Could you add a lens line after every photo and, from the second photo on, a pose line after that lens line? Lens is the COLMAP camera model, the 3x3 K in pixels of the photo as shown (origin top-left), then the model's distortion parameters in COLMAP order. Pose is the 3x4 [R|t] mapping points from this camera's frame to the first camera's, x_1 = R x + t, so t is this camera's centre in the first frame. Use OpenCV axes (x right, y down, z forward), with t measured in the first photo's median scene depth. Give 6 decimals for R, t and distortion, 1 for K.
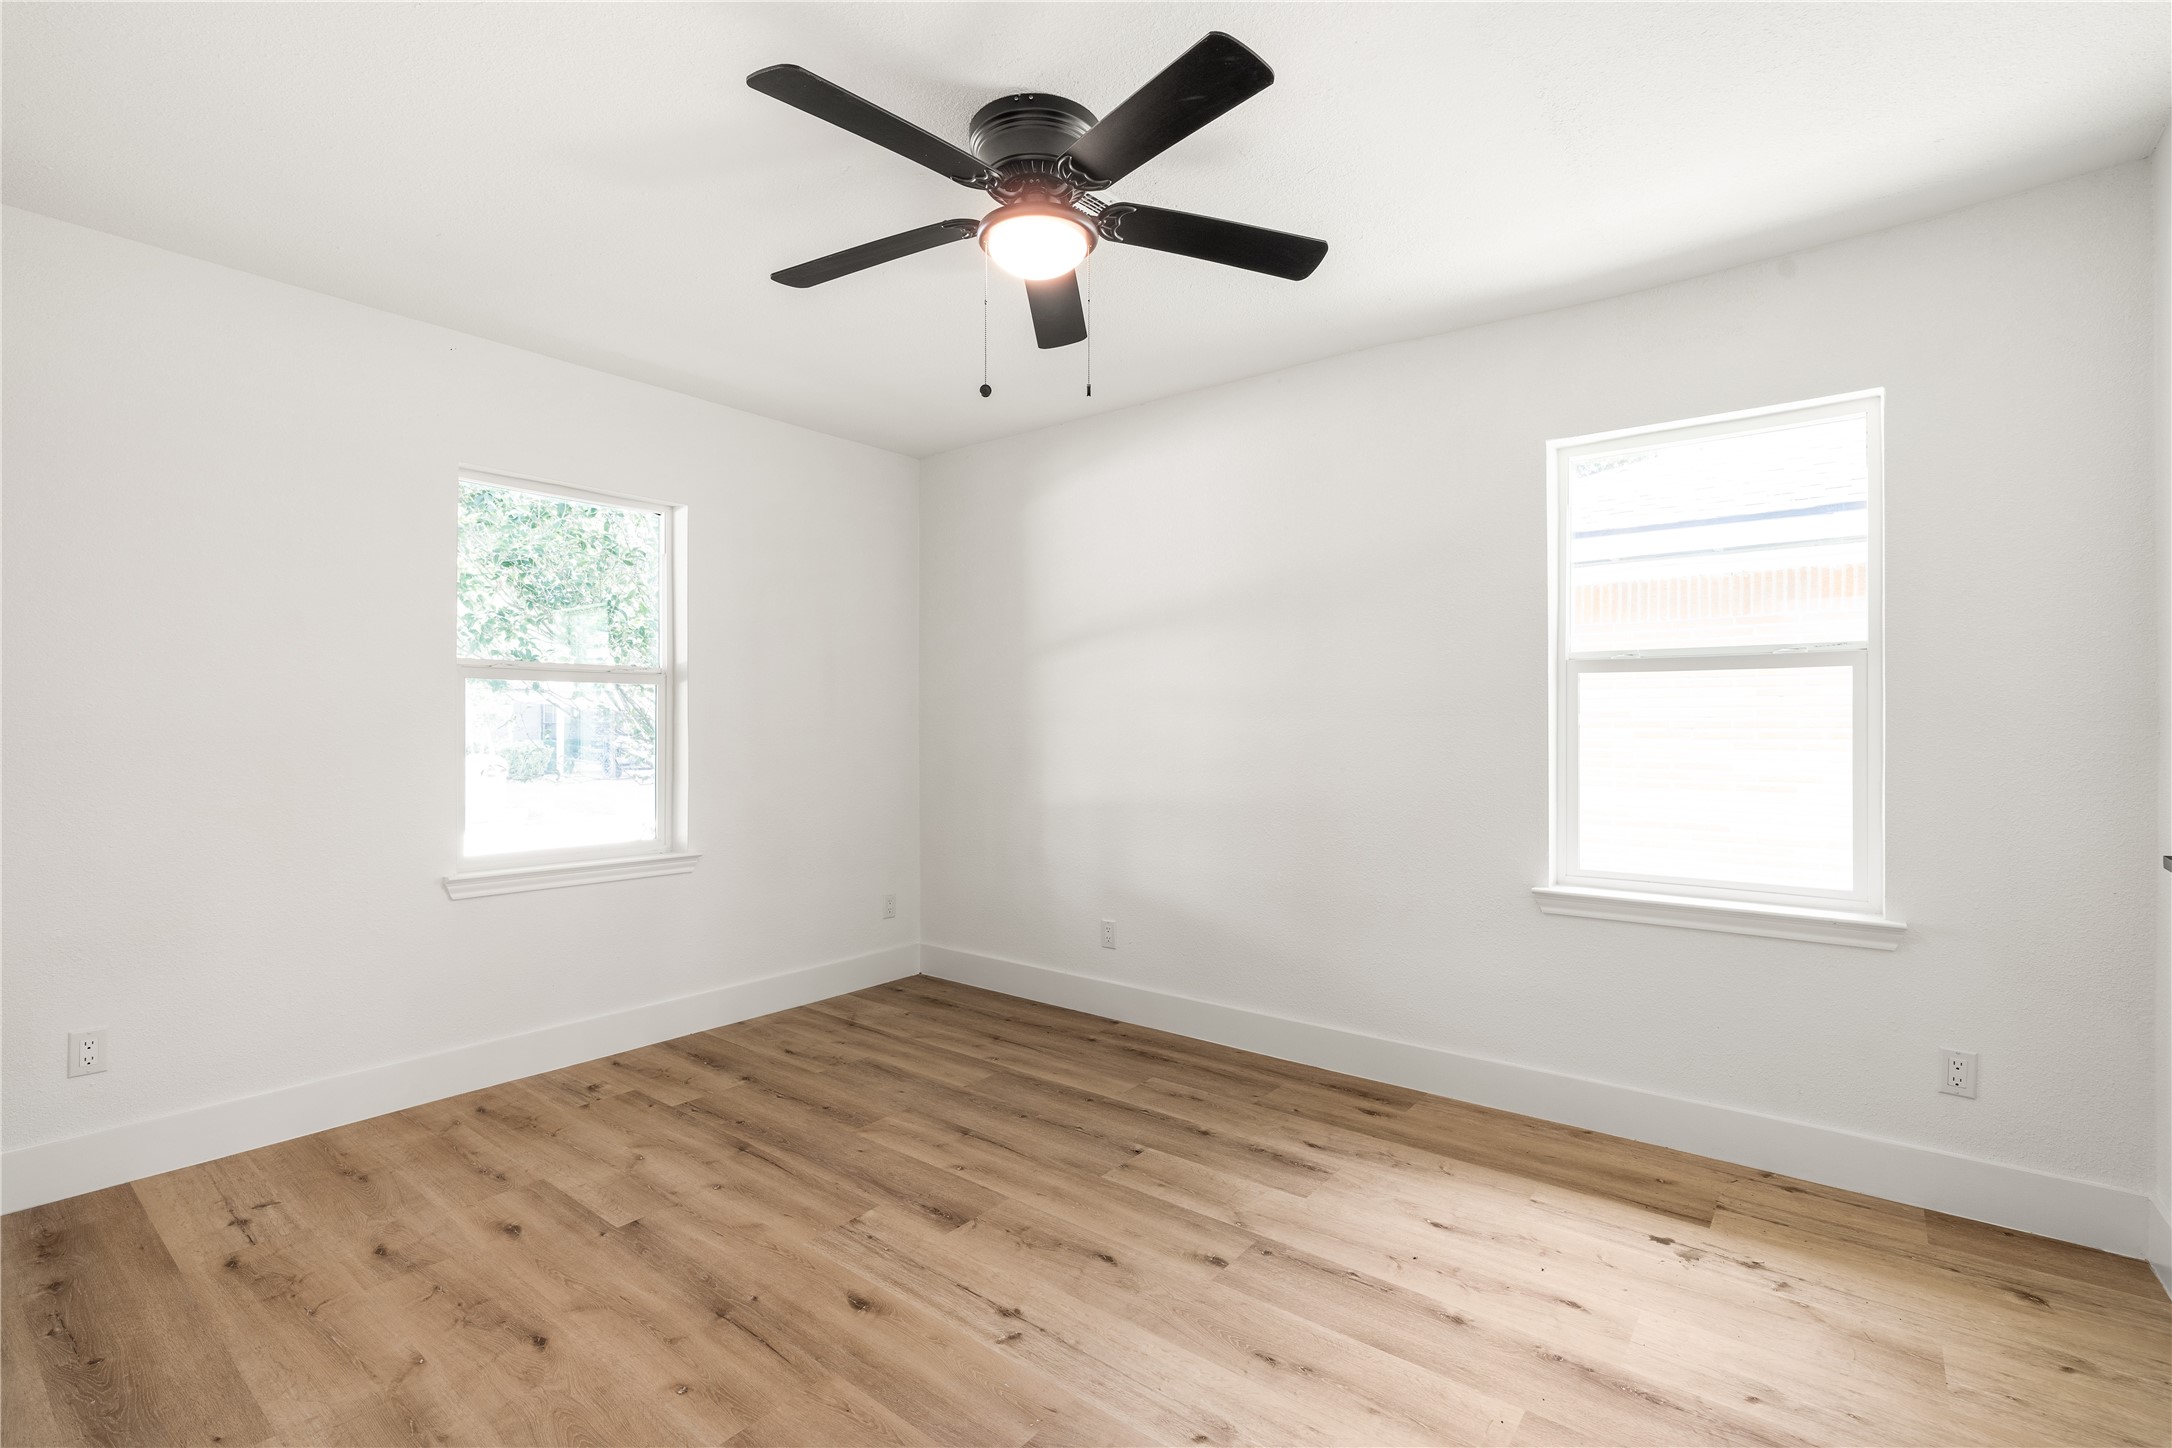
lens RADIAL K [[960.6, 0, 1083.1], [0, 960.6, 725.7], [0, 0, 1]] dist [-0.007555, 0.002066]
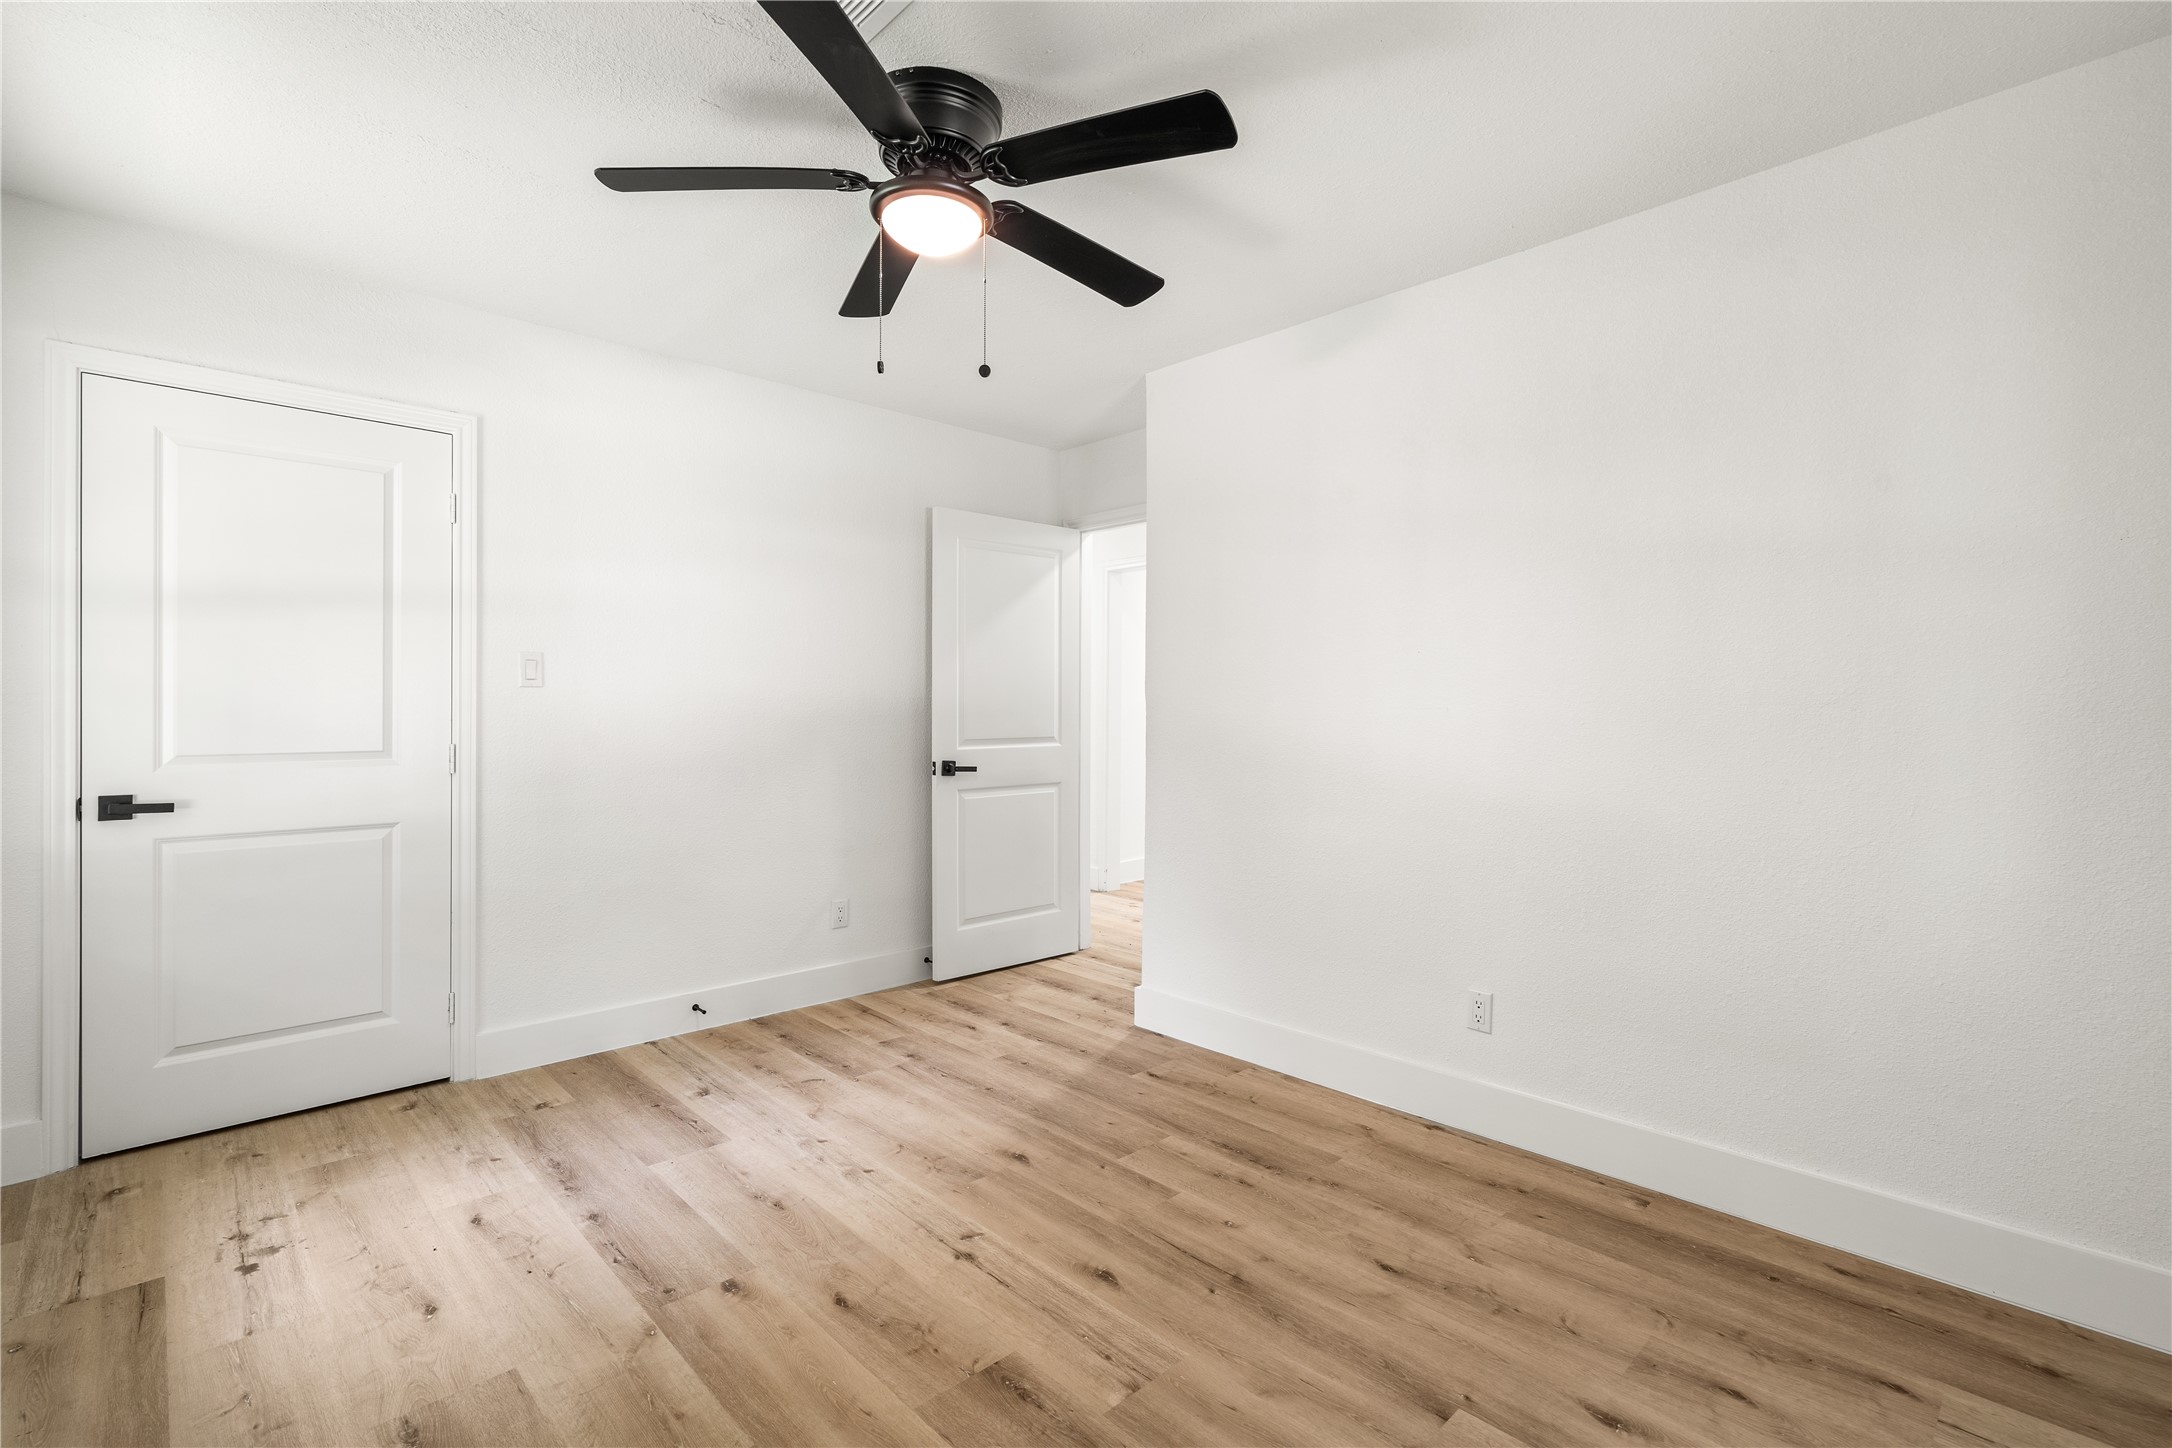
lens RADIAL K [[960.6, 0, 1086.7], [0, 960.6, 716.4], [0, 0, 1]] dist [-0.007555, 0.002066]
pose [[-0.990788, -0.005197, 0.135323, -0.342950], [-0.002853, 0.999843, 0.017511, -0.009704], [-0.135393, 0.016964, -0.990647, 1.971027]]
